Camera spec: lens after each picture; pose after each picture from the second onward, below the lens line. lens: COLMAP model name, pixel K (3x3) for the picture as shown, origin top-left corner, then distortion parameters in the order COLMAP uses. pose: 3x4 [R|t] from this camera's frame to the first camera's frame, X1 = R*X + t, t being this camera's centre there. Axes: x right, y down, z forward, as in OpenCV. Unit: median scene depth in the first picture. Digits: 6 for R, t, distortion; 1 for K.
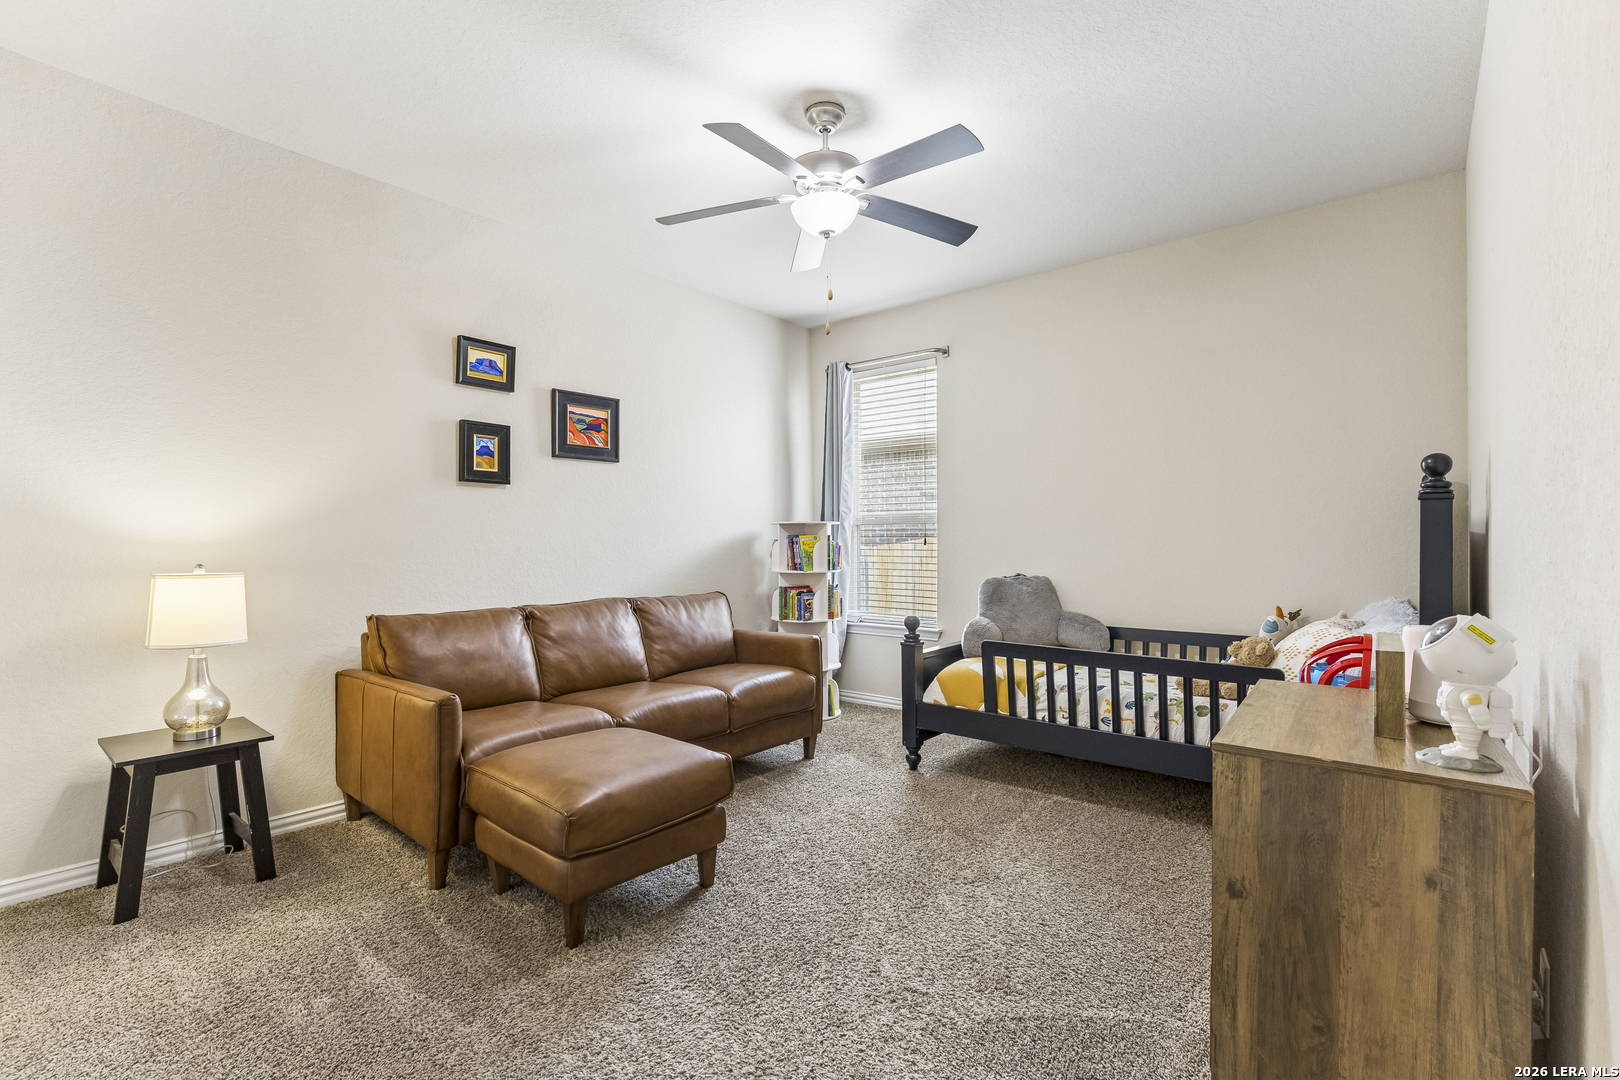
lens RADIAL K [[732.5, 0, 801.5], [0, 732.5, 535.9], [0, 0, 1]] dist [0.005486, -0.002789]
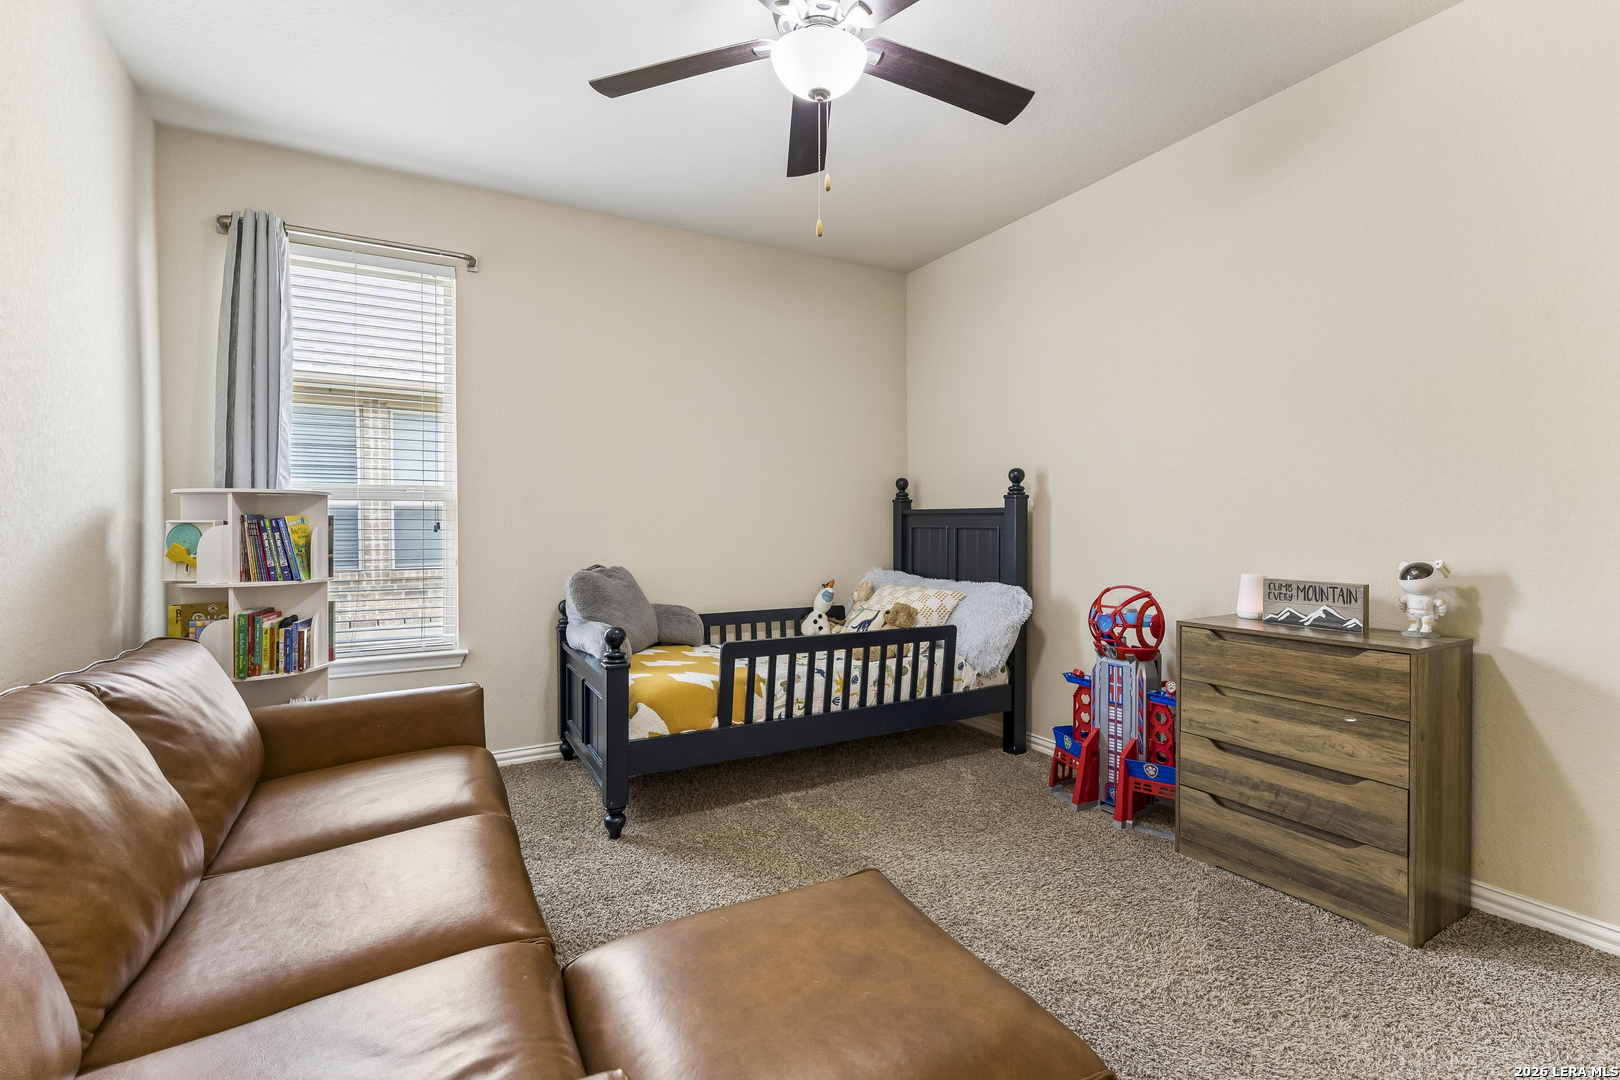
lens RADIAL K [[732.5, 0, 810.1], [0, 732.5, 538.2], [0, 0, 1]] dist [0.005486, -0.002789]
pose [[0.361278, -0.004803, 0.932446, -0.493842], [-0.001099, 0.999984, 0.005577, 0.018035], [-0.932458, -0.003039, 0.361266, 0.600016]]
